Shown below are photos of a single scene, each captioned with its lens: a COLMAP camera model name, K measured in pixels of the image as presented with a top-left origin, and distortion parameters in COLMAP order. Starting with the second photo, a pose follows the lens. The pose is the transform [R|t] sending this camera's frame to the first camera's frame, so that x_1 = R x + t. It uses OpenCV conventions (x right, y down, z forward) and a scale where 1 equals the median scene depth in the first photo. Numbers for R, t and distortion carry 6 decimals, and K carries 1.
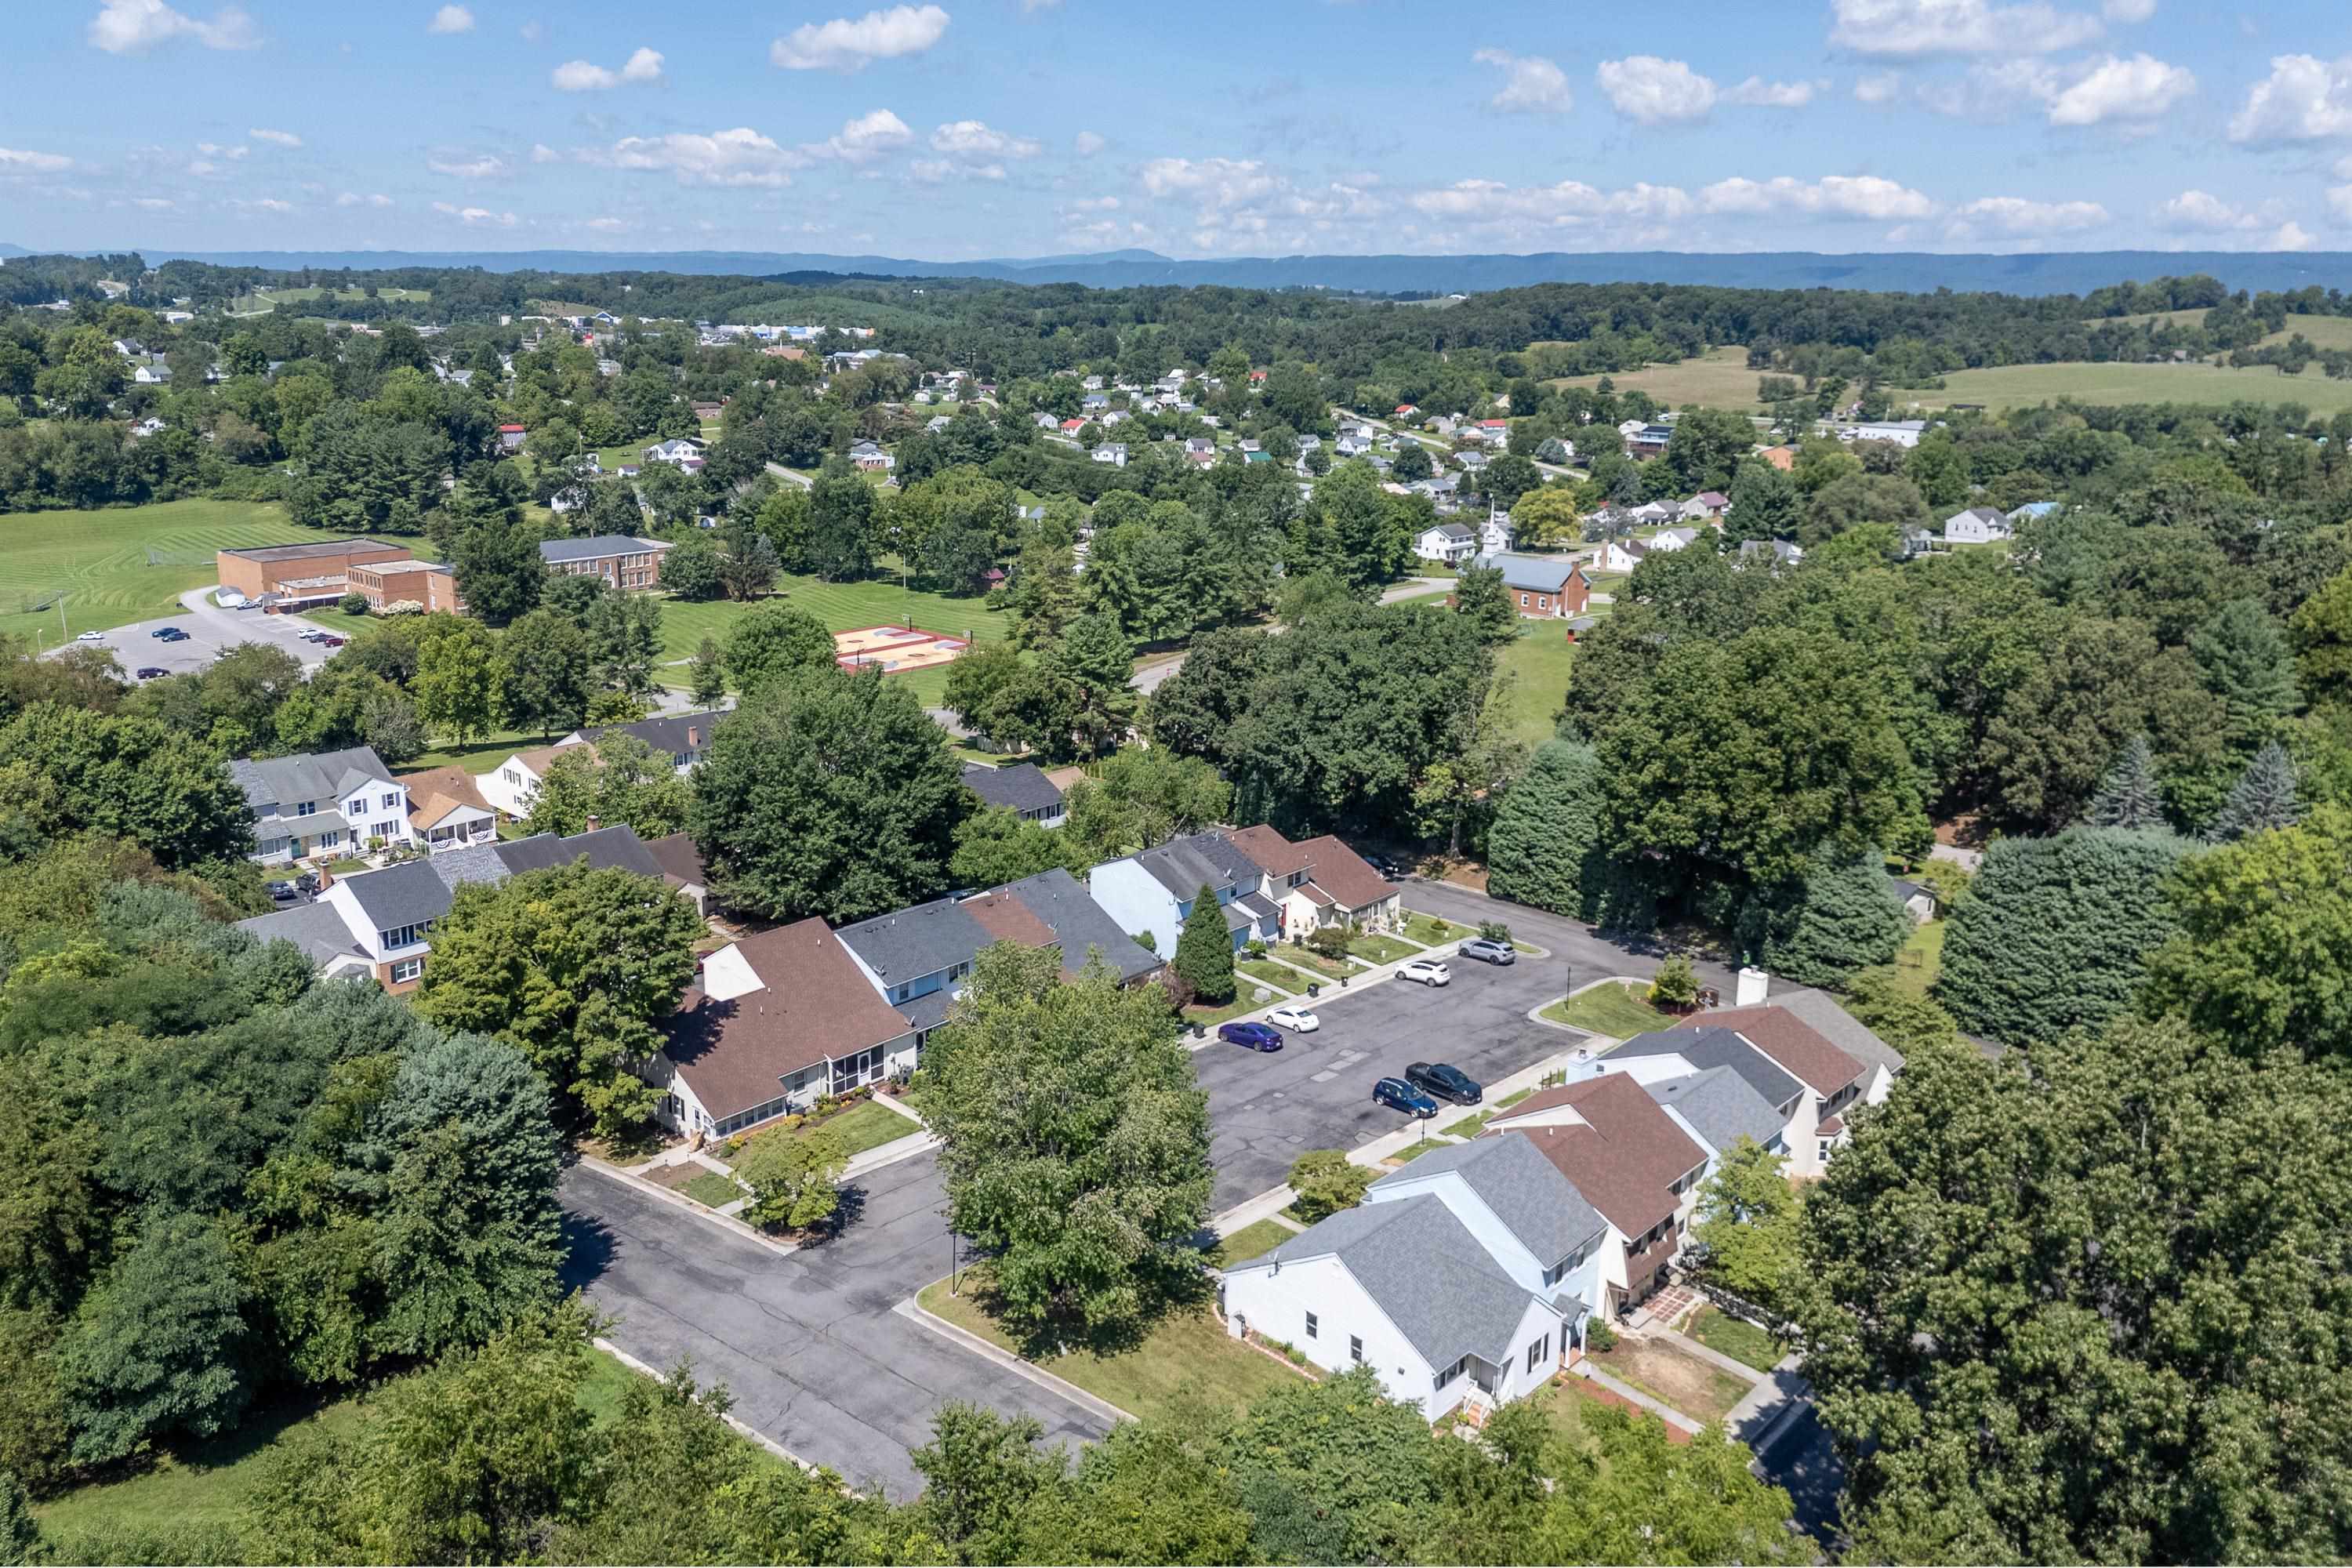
lens RADIAL K [[1769.5, 0, 1176.0], [0, 1769.5, 784.0], [0, 0, 1]] dist [0.020083, 0.000089]
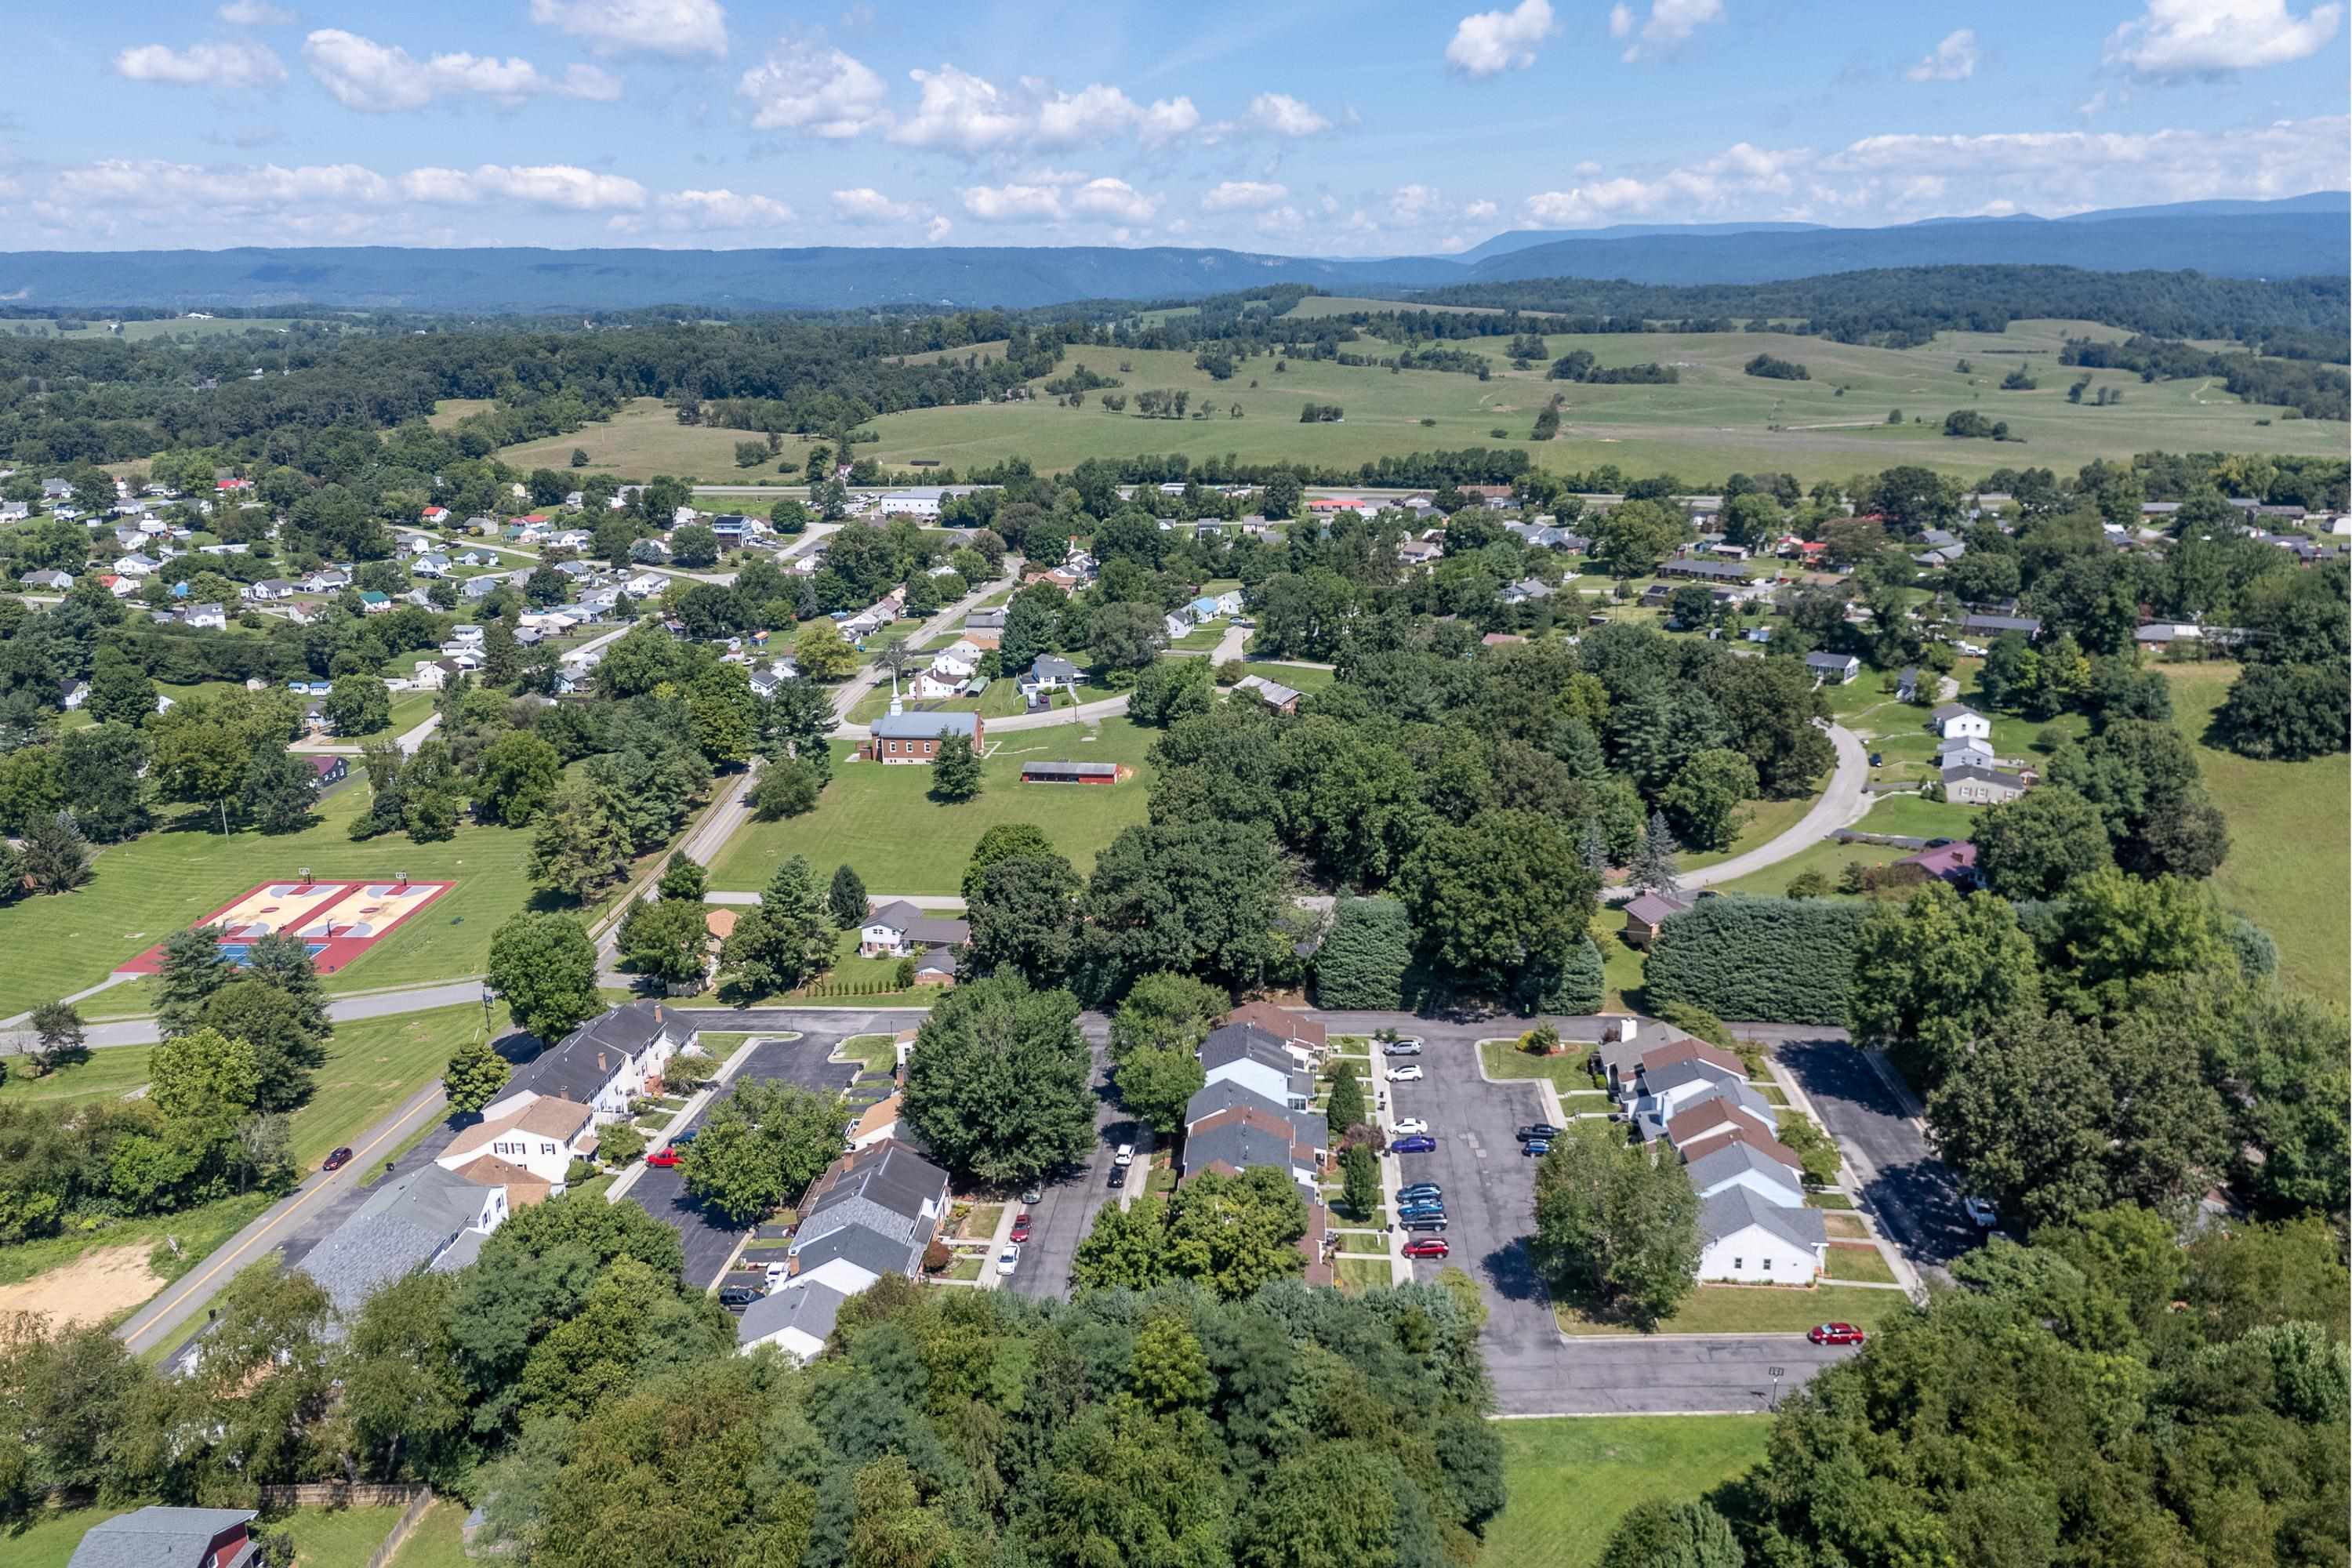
lens RADIAL K [[1859.3, 0, 1176.0], [0, 1859.3, 784.0], [0, 0, 1]] dist [0.089082, -0.004004]
pose [[0.760077, -0.192364, 0.620709, -0.240540], [0.185134, 0.979699, 0.076917, -0.074964], [-0.622904, 0.056451, 0.780259, -0.043639]]
